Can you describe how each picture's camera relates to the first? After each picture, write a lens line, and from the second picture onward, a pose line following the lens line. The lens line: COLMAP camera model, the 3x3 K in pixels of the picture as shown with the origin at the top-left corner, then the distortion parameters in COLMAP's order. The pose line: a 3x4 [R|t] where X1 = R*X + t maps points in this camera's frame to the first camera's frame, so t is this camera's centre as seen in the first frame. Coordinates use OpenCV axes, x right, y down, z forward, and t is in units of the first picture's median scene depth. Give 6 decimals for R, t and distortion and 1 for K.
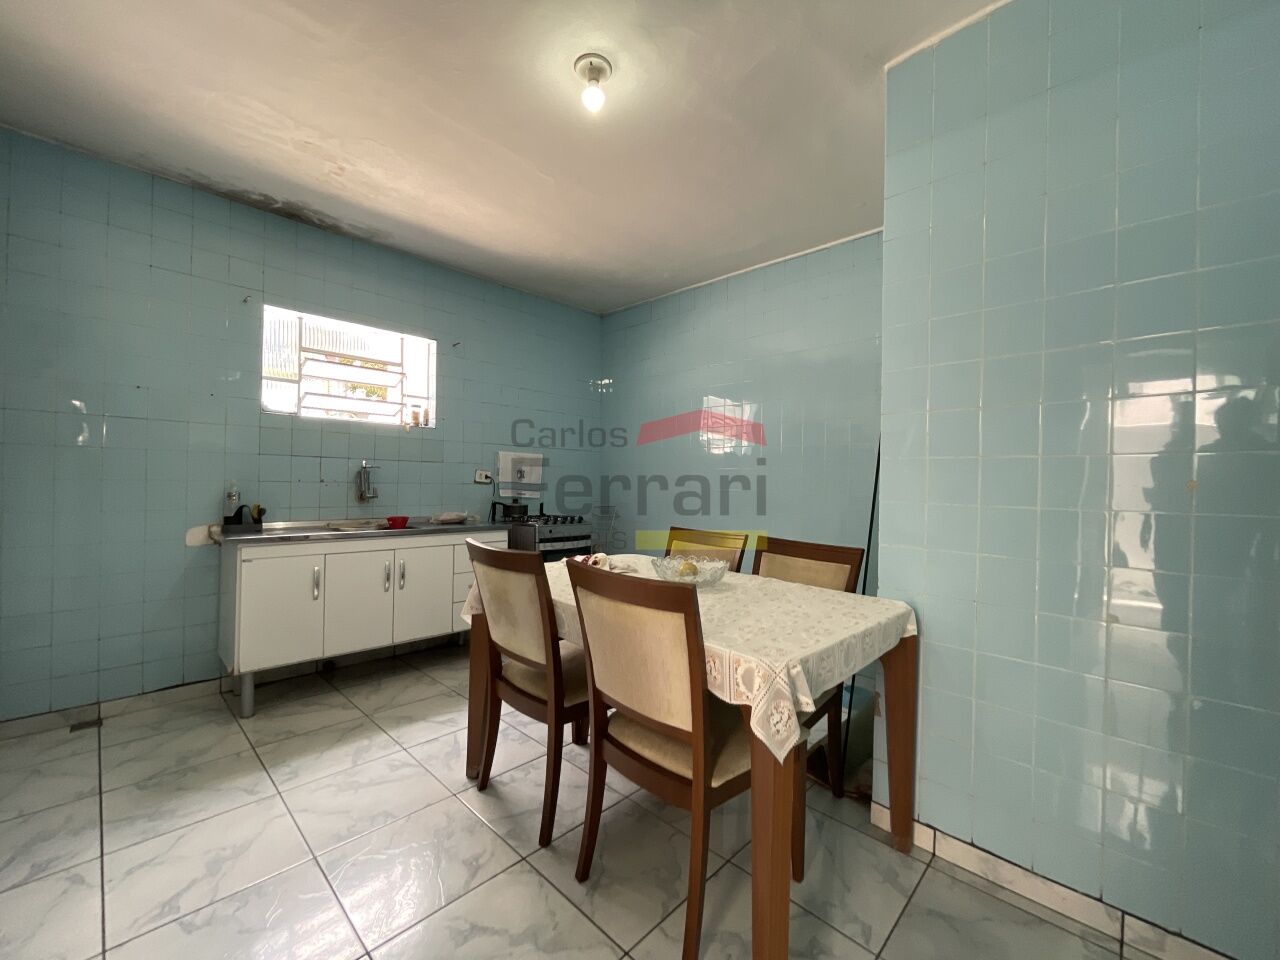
lens RADIAL K [[518.3, 0, 645.3], [0, 518.3, 481.5], [0, 0, 1]] dist [0.000587, -0.000672]
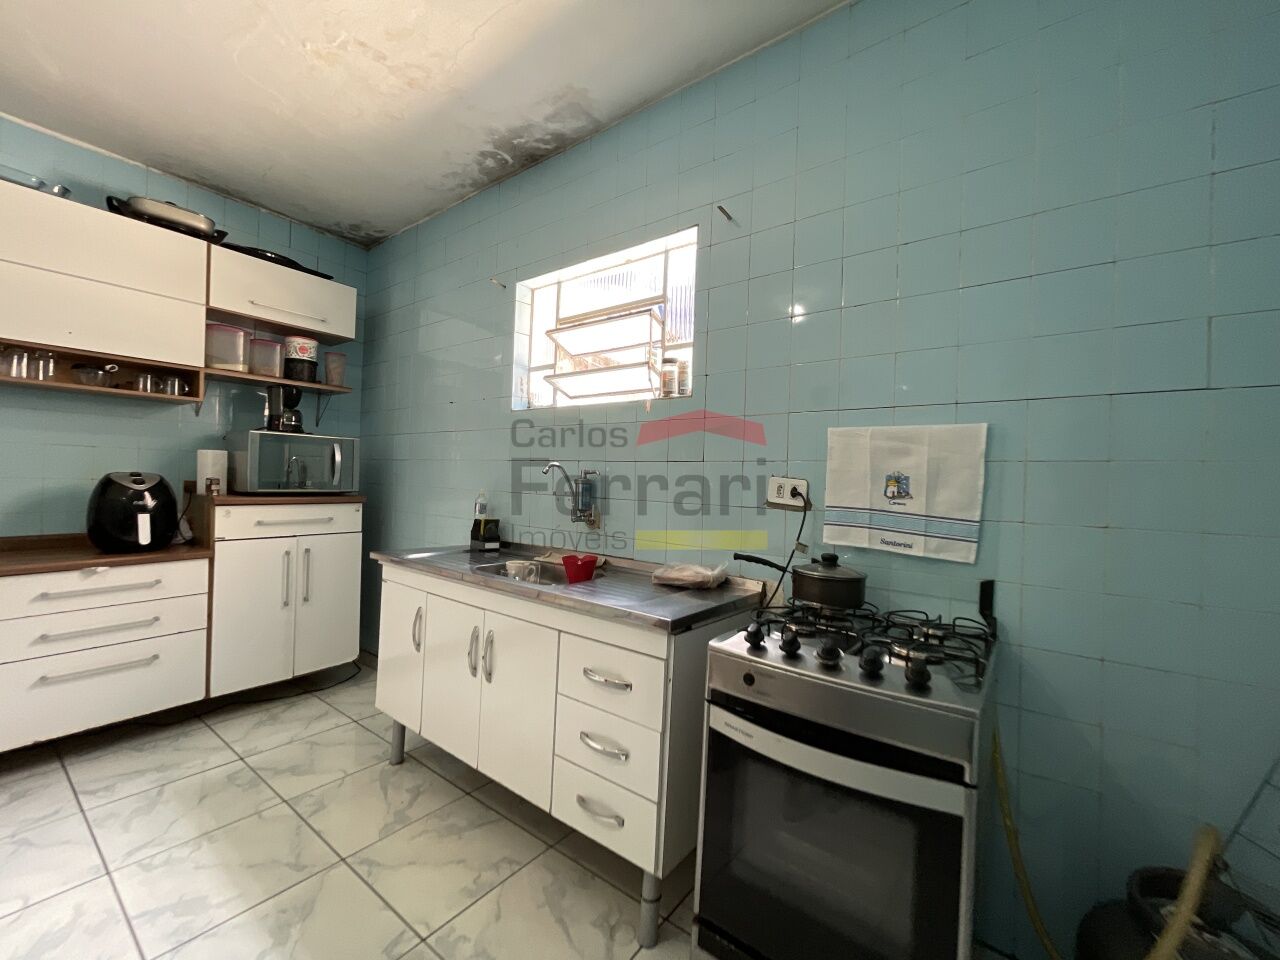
lens RADIAL K [[518.3, 0, 639.0], [0, 518.3, 482.0], [0, 0, 1]] dist [0.000587, -0.000672]
pose [[0.115076, -0.015523, -0.993235, 0.111010], [-0.032333, 0.999290, -0.019364, -0.006655], [0.992830, 0.034342, 0.114492, 1.011360]]
